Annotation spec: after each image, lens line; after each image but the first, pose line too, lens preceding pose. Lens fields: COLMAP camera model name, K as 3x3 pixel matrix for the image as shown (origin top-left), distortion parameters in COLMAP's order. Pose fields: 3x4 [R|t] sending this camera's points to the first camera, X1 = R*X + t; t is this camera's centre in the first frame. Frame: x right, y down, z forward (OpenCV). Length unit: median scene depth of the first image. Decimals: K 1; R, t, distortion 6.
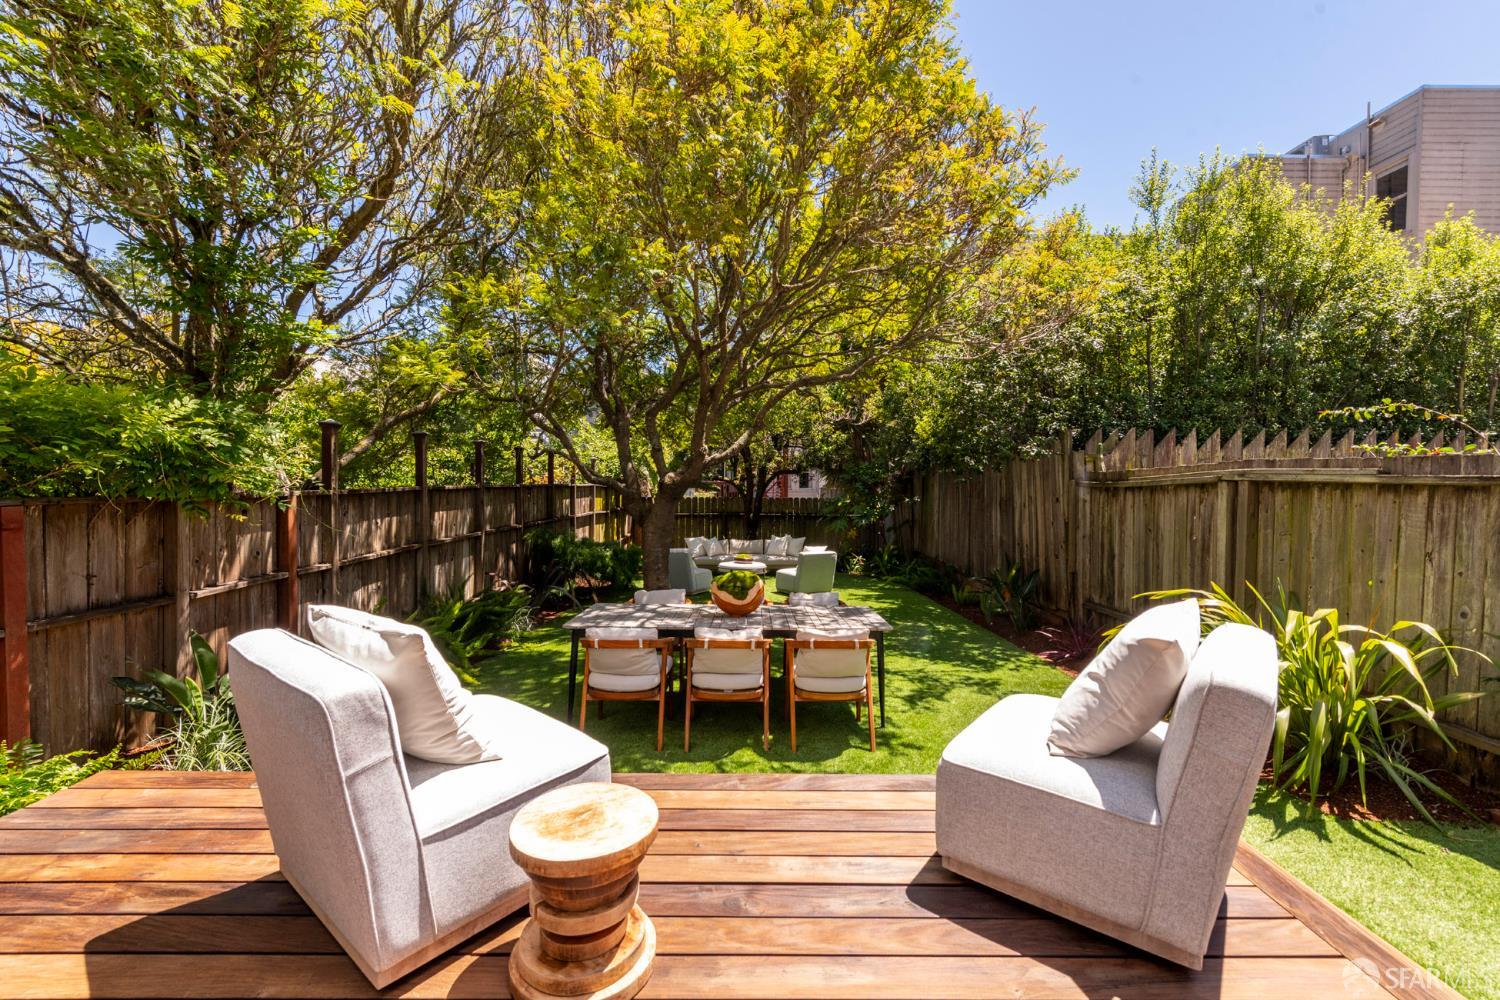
lens RADIAL K [[614.0, 0, 757.4], [0, 614.0, 499.8], [0, 0, 1]] dist [0.010712, -0.000241]
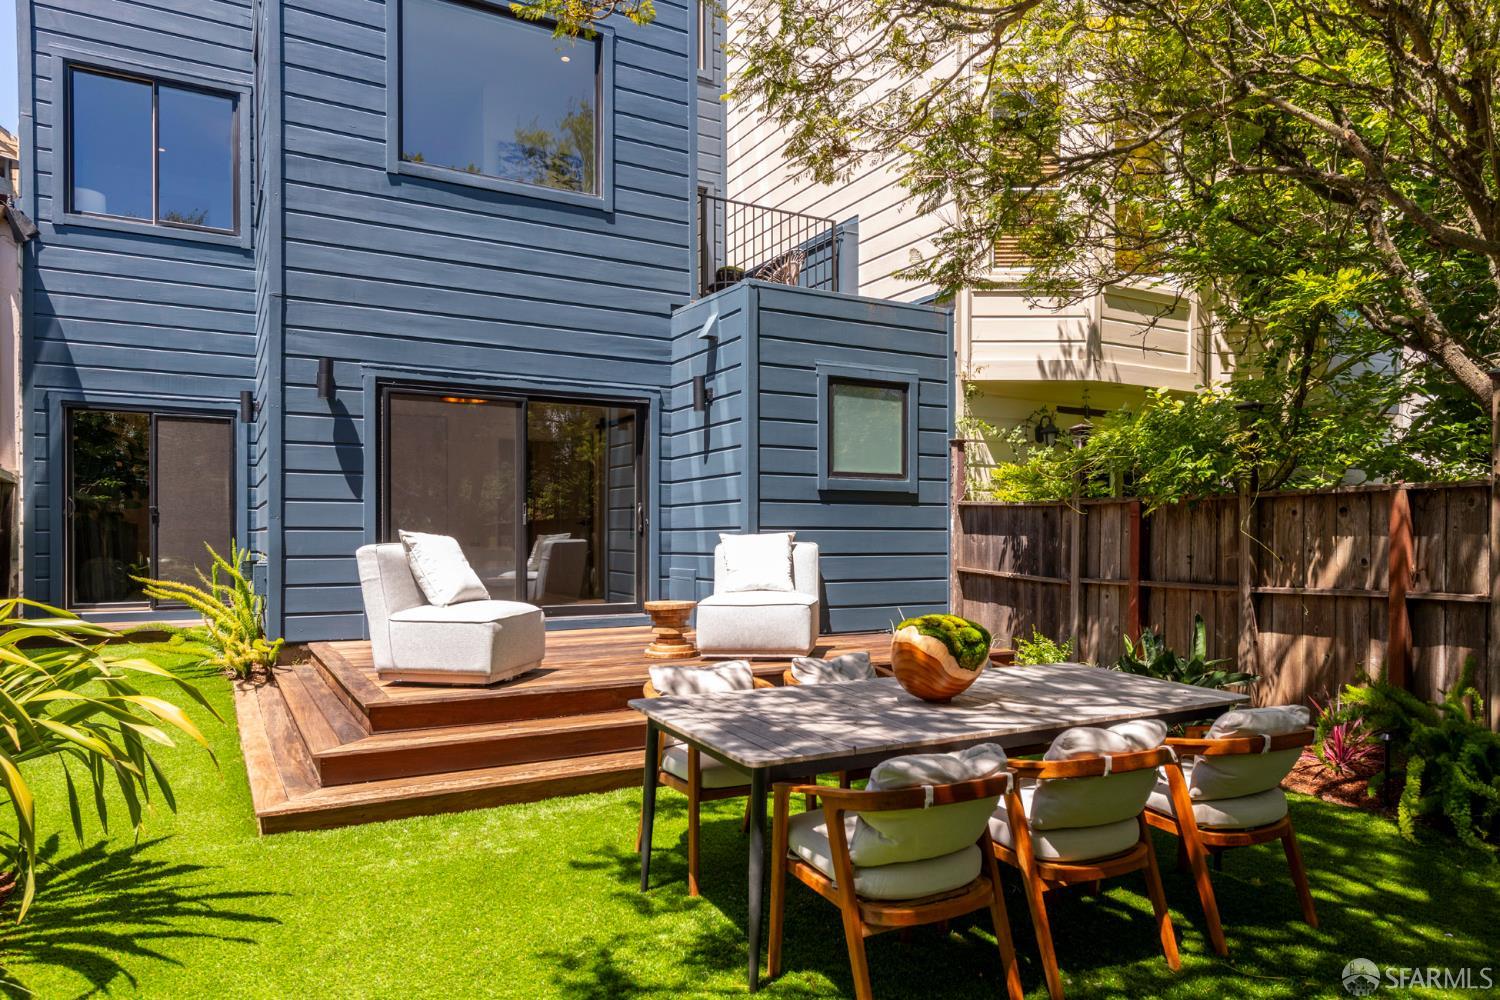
lens RADIAL K [[970.6, 0, 756.8], [0, 970.6, 534.3], [0, 0, 1]] dist [0.038008, -0.031959]
pose [[-0.873484, -0.010328, -0.486744, 0.433284], [-0.022231, 0.999578, 0.018685, 0.037090], [0.486346, 0.027142, -0.873345, 1.442183]]
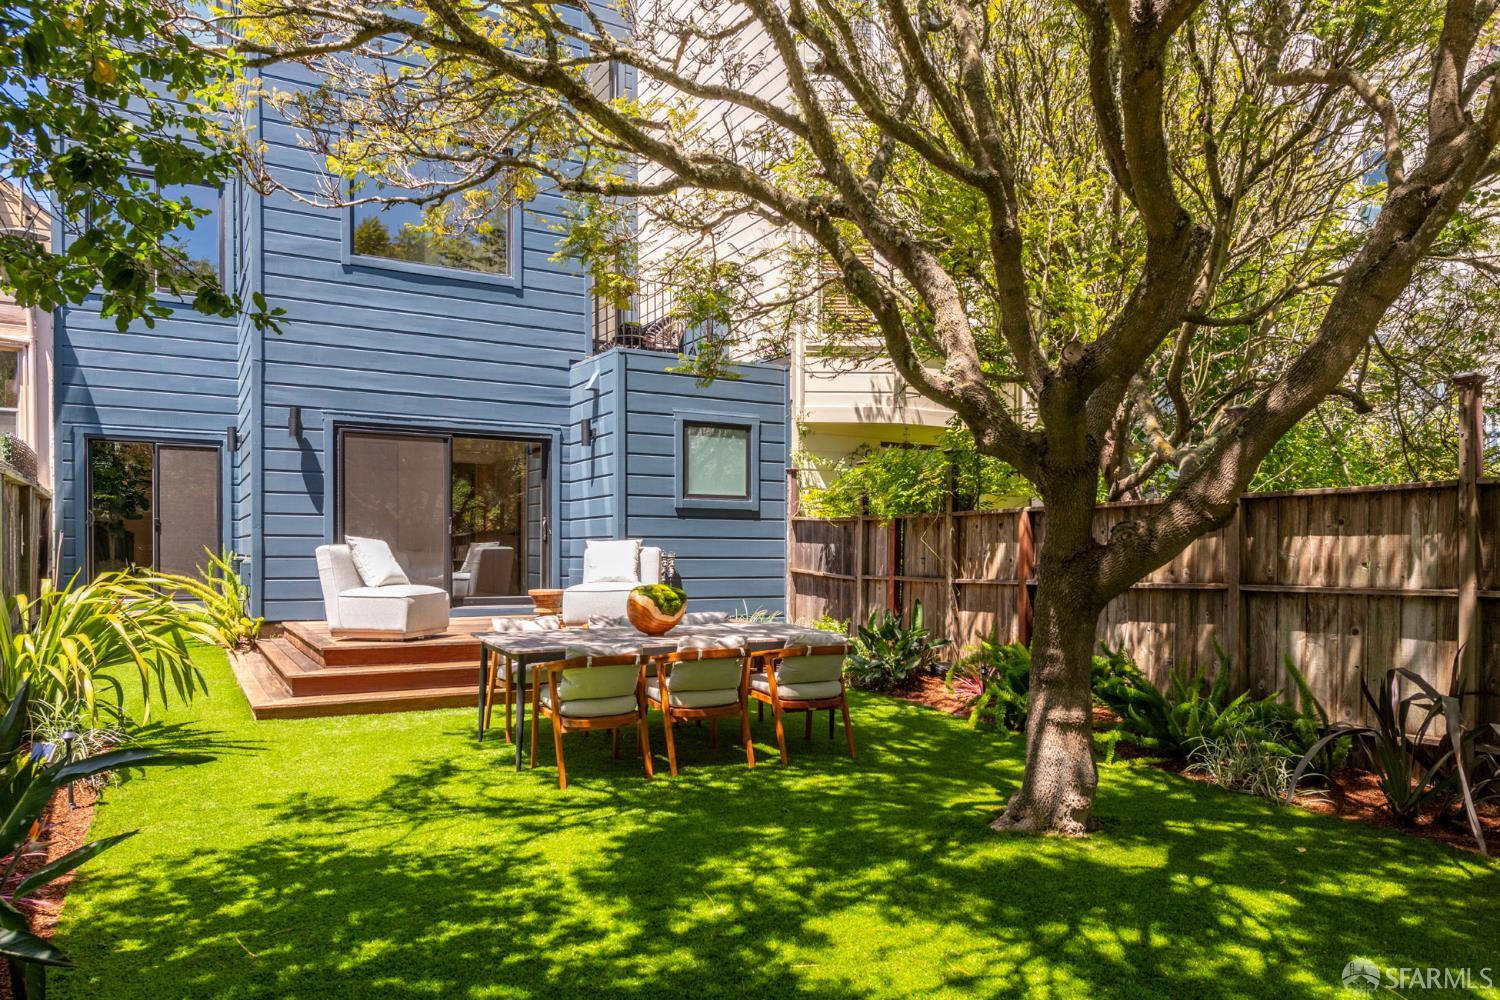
lens RADIAL K [[1022.3, 0, 754.5], [0, 1022.3, 560.9], [0, 0, 1]] dist [0.050008, -0.050510]
pose [[-0.871618, -0.008327, -0.490115, 0.490327], [-0.026384, 0.999203, 0.029945, 0.035153], [0.489475, 0.039032, -0.871143, 2.055060]]
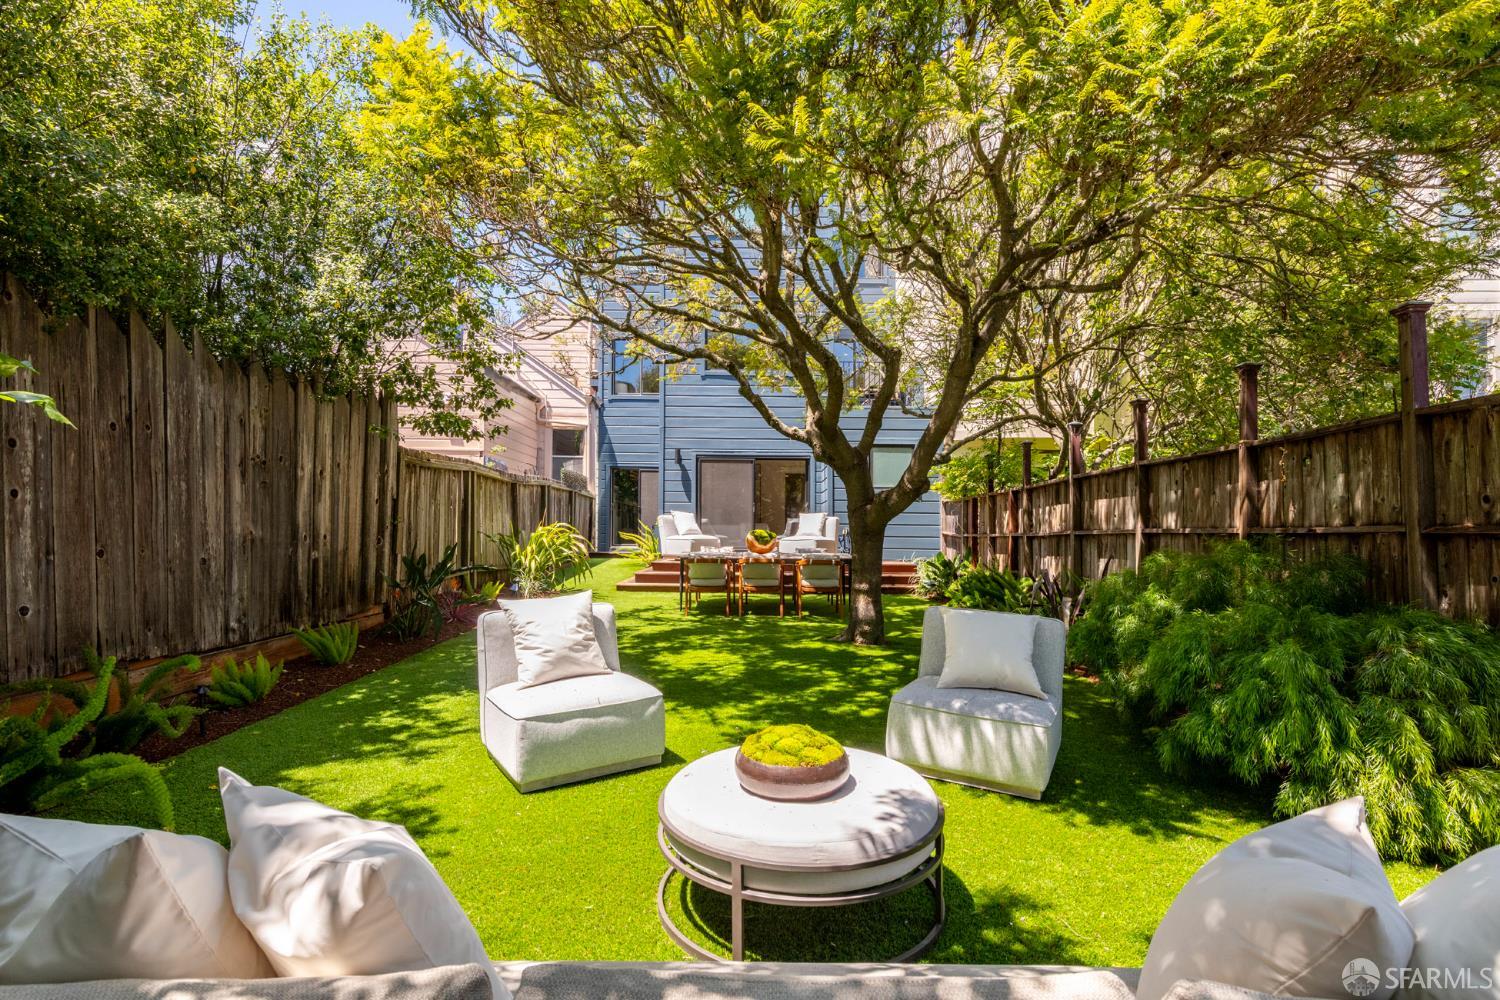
lens RADIAL K [[751.4, 0, 745.2], [0, 751.4, 520.6], [0, 0, 1]] dist [0.012443, -0.000790]
pose [[-0.999694, -0.019320, 0.015456, -0.012354], [-0.019156, 0.999759, 0.010710, 0.062454], [-0.015660, 0.010411, -0.999823, 2.779613]]
